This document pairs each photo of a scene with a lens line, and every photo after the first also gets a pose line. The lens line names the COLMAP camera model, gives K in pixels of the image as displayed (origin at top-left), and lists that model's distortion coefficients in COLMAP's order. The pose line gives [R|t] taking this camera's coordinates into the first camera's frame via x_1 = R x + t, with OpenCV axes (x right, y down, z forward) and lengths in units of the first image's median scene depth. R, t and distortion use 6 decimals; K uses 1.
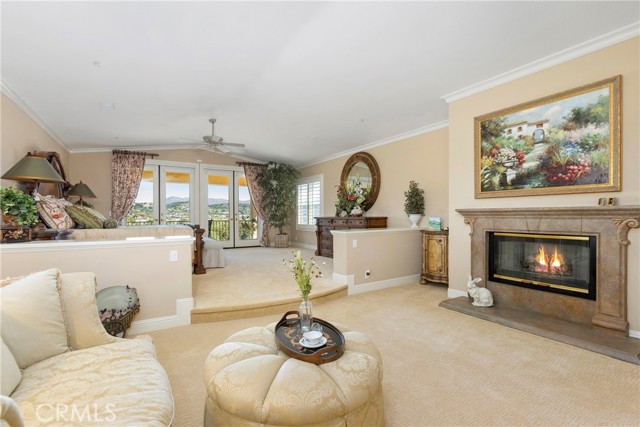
lens RADIAL K [[295.2, 0, 318.4], [0, 295.2, 215.9], [0, 0, 1]] dist [-0.003919, 0.003338]
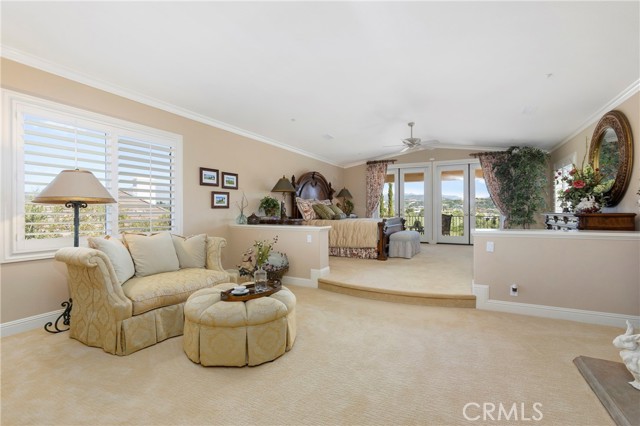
lens RADIAL K [[295.2, 0, 320.4], [0, 295.2, 208.5], [0, 0, 1]] dist [-0.003919, 0.003338]
pose [[0.520849, -0.005574, -0.853630, 0.648425], [-0.001047, 0.999974, -0.007168, -0.002337], [0.853648, 0.004628, 0.520830, 0.232438]]
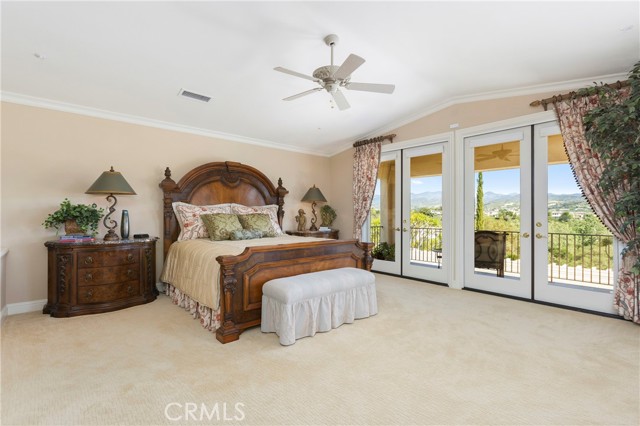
lens RADIAL K [[295.2, 0, 317.9], [0, 295.2, 212.0], [0, 0, 1]] dist [-0.003919, 0.003338]
pose [[0.171782, -0.002752, -0.985131, 0.214840], [-0.005278, 0.999979, -0.003714, -0.047092], [0.985121, 0.005838, 0.171764, 1.446322]]
